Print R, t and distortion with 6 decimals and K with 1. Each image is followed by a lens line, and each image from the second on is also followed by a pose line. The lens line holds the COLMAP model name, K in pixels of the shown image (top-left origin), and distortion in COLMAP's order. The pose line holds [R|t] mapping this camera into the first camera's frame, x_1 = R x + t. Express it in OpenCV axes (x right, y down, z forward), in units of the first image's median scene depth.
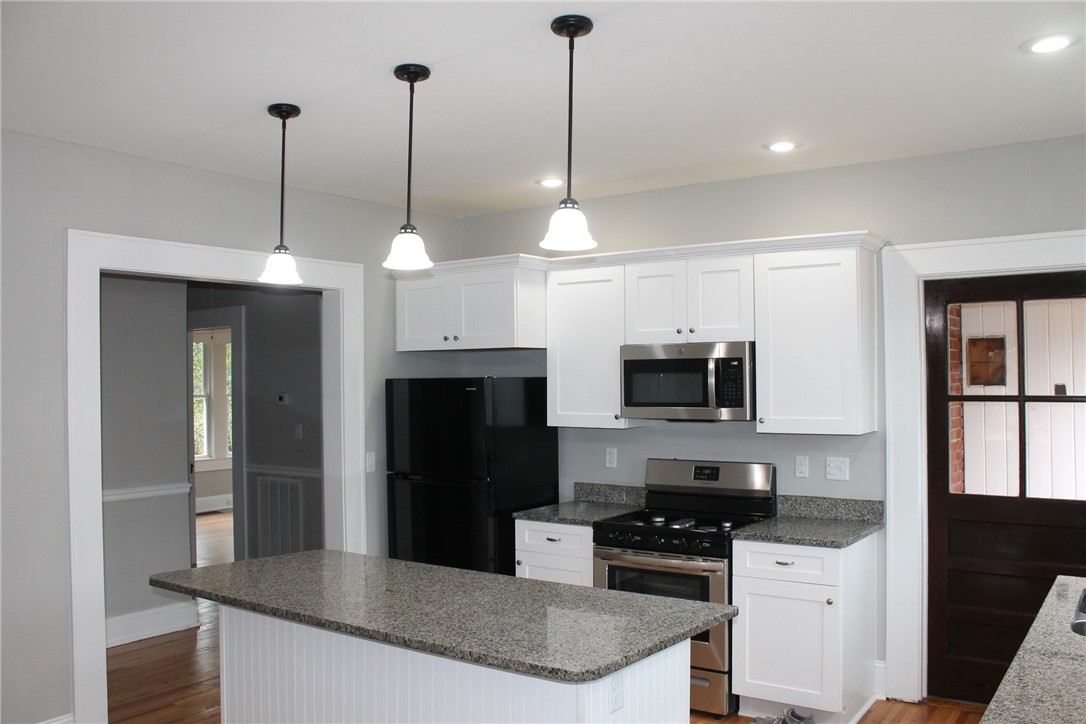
lens RADIAL K [[921.9, 0, 543.0], [0, 921.9, 362.0], [0, 0, 1]] dist [-0.169691, 0.154709]
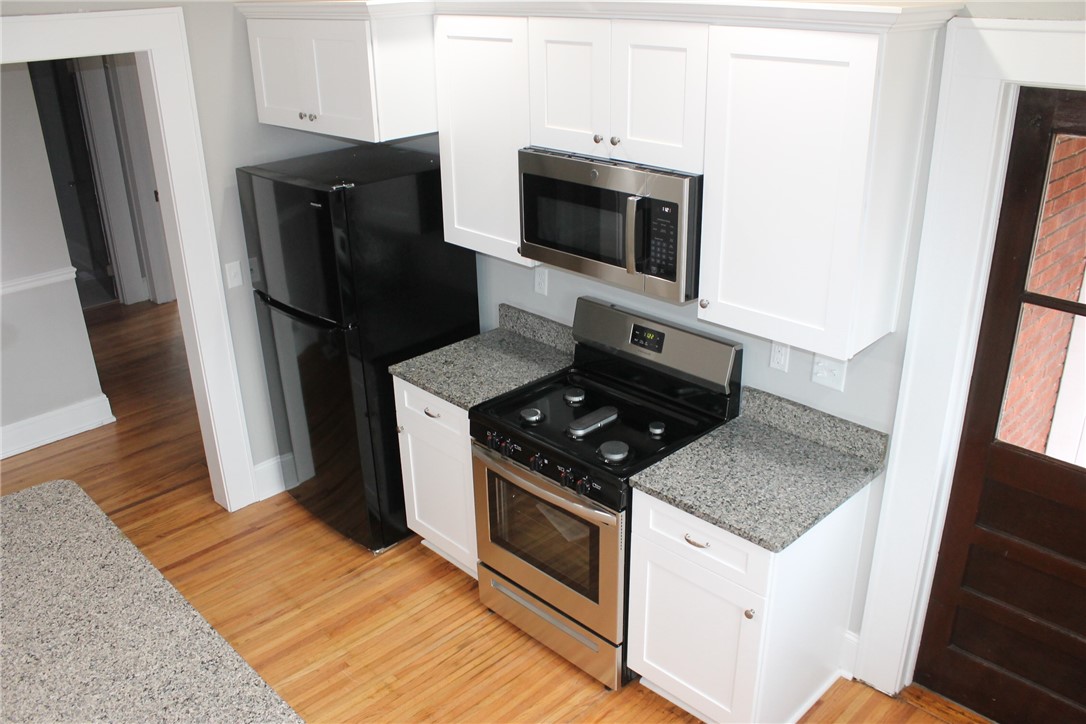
lens RADIAL K [[921.9, 0, 543.0], [0, 921.9, 362.0], [0, 0, 1]] dist [-0.169691, 0.154709]
pose [[0.984230, 0.061929, -0.165699, 0.232376], [0.012511, 0.910000, 0.414420, -0.158633], [0.176450, -0.409958, 0.894874, 0.390752]]
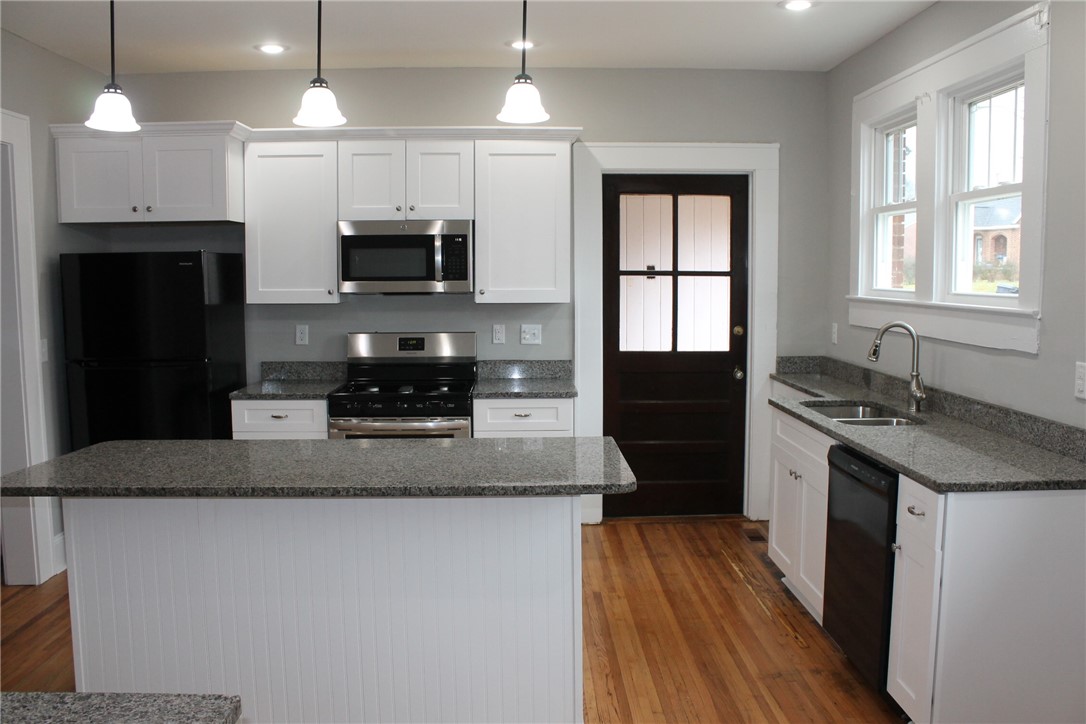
lens RADIAL K [[921.9, 0, 543.0], [0, 921.9, 362.0], [0, 0, 1]] dist [-0.169691, 0.154709]
pose [[0.801980, -0.052460, 0.595043, -0.361289], [-0.015439, 0.993983, 0.108439, 0.025755], [-0.597152, -0.096153, 0.796344, 0.058029]]
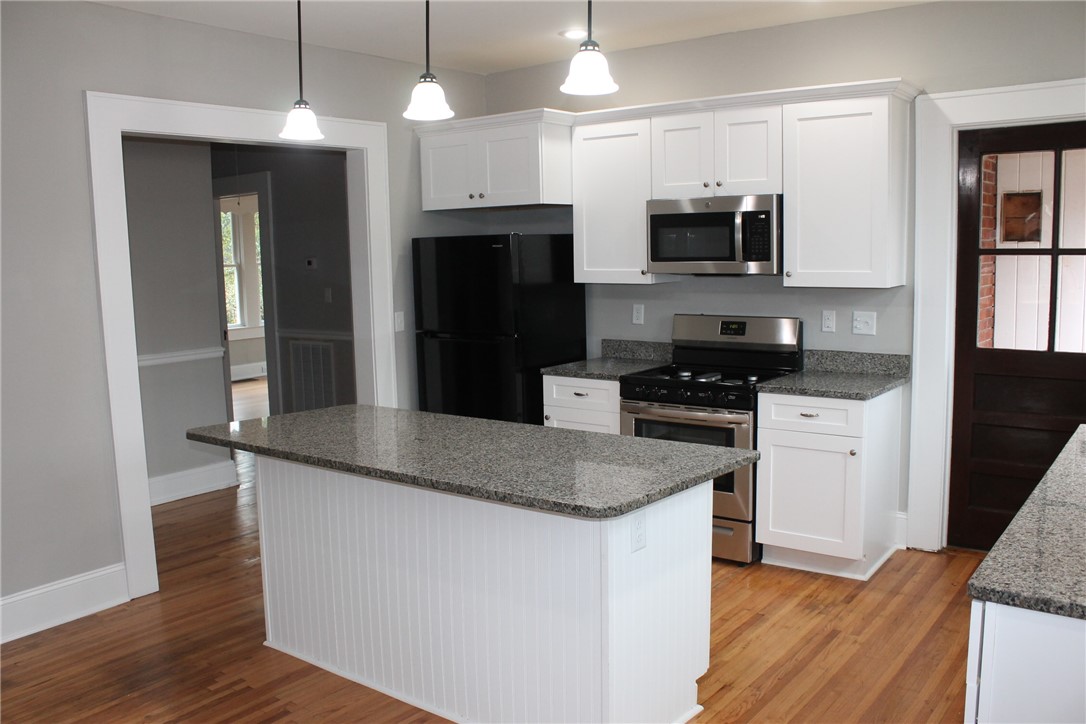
lens RADIAL K [[921.9, 0, 543.0], [0, 921.9, 362.0], [0, 0, 1]] dist [-0.169691, 0.154709]
pose [[0.999361, -0.008884, -0.034617, 0.005396], [0.013709, 0.989810, 0.141733, 0.014307], [0.033005, -0.142117, 0.989299, -0.003379]]
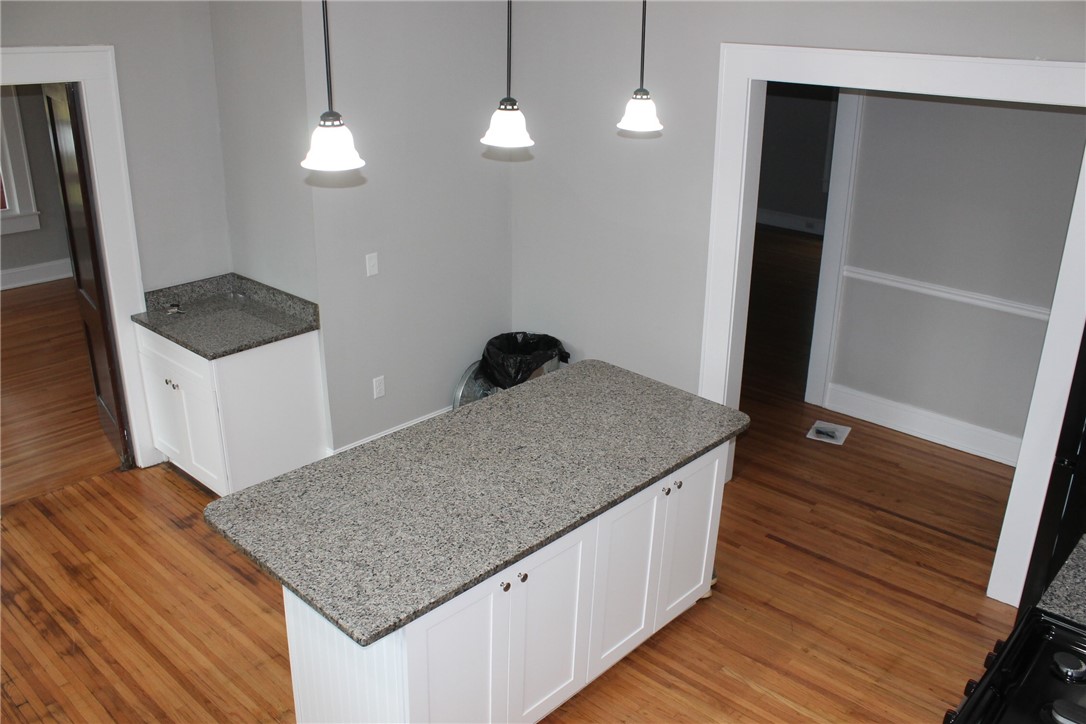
lens RADIAL K [[921.9, 0, 543.0], [0, 921.9, 362.0], [0, 0, 1]] dist [-0.169691, 0.154709]
pose [[-0.126061, 0.371481, -0.919843, 0.588379], [0.017503, 0.927928, 0.372348, -0.178759], [0.991868, 0.030839, -0.123477, 0.842207]]
